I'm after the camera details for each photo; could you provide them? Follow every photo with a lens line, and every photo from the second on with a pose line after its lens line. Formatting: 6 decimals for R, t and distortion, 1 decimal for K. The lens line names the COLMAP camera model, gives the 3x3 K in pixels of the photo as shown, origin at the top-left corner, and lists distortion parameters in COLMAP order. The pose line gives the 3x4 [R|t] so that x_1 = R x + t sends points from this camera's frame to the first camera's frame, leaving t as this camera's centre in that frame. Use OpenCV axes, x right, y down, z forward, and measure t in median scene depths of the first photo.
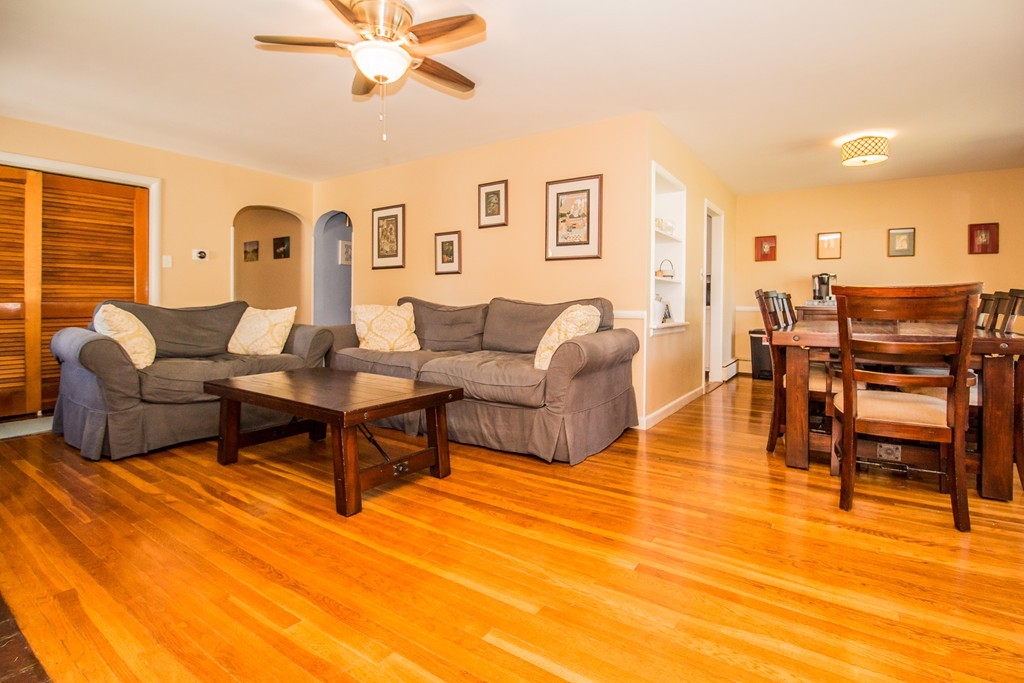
lens RADIAL K [[486.7, 0, 518.9], [0, 486.7, 313.7], [0, 0, 1]] dist [-0.000667, -0.012106]
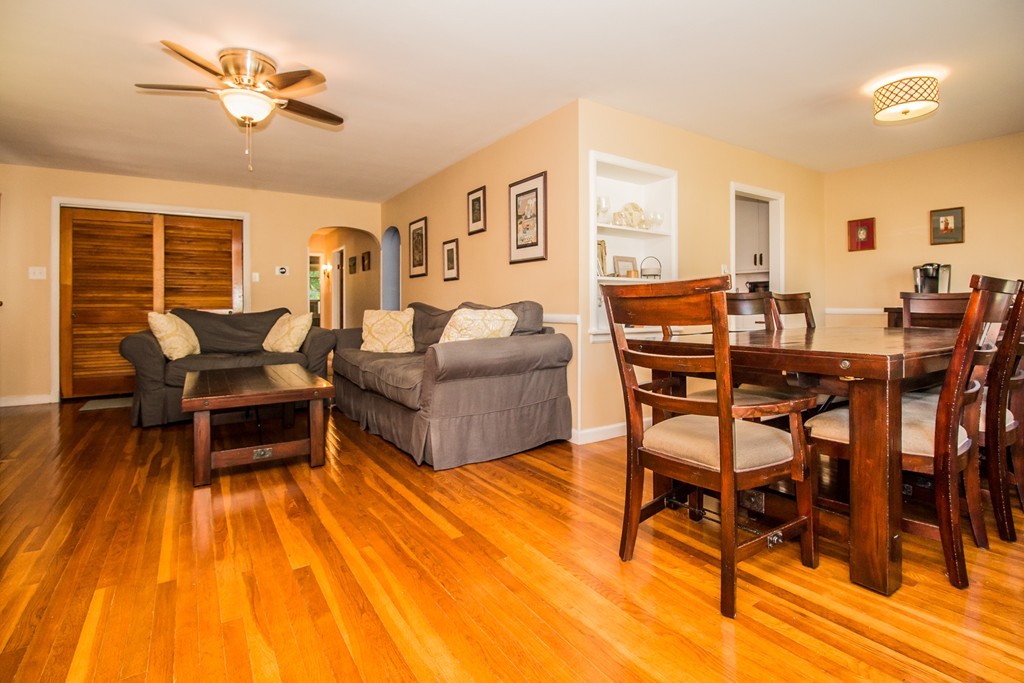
lens RADIAL K [[486.7, 0, 518.9], [0, 486.7, 313.7], [0, 0, 1]] dist [-0.000667, -0.012106]
pose [[0.928101, -0.004853, -0.372298, 0.465410], [0.002109, 0.999968, -0.007778, -0.000915], [0.372324, 0.006434, 0.928081, 0.098812]]
